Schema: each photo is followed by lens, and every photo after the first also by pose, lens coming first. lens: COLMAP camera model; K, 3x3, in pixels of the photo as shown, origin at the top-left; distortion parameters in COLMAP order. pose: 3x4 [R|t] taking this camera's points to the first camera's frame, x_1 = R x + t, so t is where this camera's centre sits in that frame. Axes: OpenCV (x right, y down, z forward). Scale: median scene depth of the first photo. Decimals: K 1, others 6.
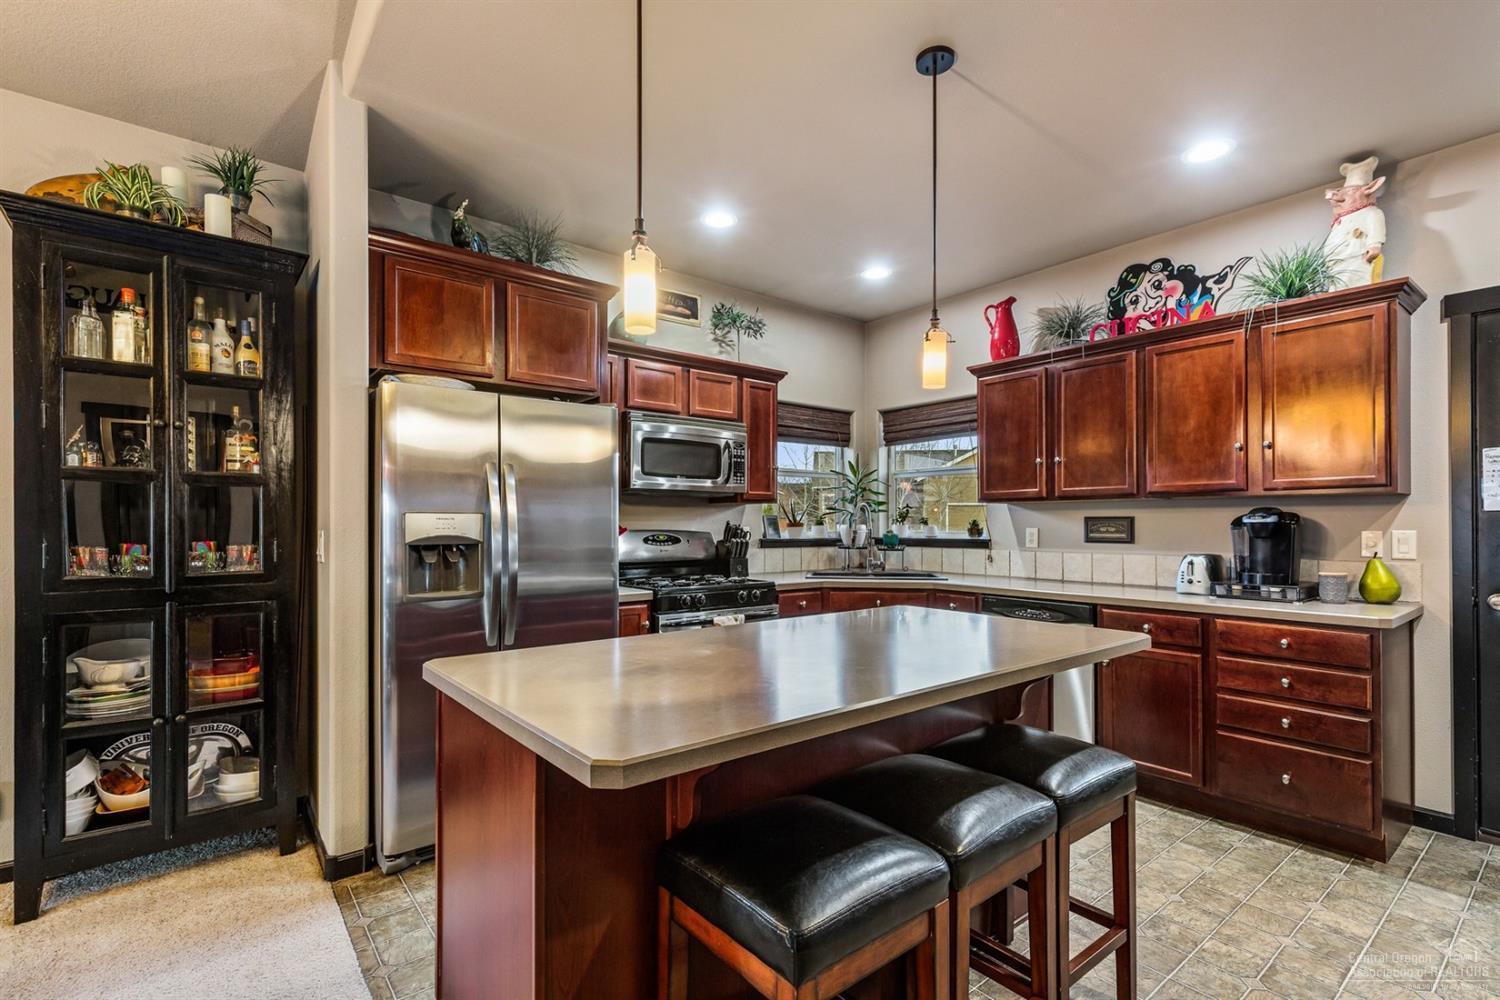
lens RADIAL K [[678.3, 0, 742.0], [0, 678.3, 516.5], [0, 0, 1]] dist [-0.003379, 0.000736]
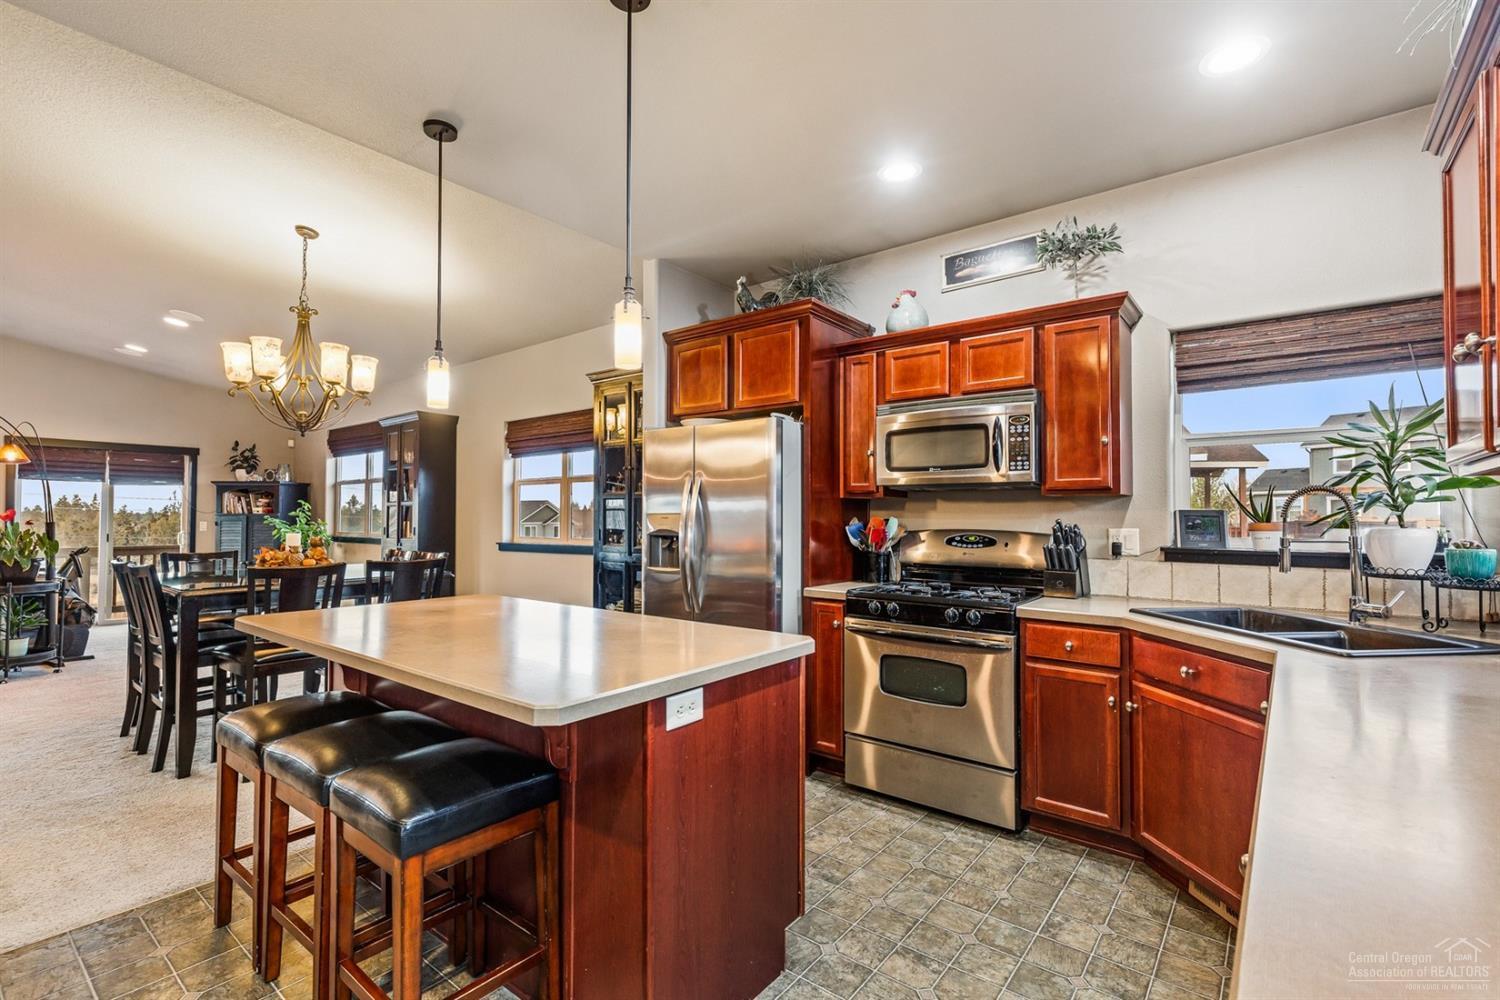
lens RADIAL K [[678.3, 0, 745.3], [0, 678.3, 500.7], [0, 0, 1]] dist [-0.003379, 0.000736]
pose [[0.217315, -0.017960, -0.975936, 1.151900], [0.008542, 0.999827, -0.016498, -0.009443], [0.976064, -0.004751, 0.217431, 0.937130]]
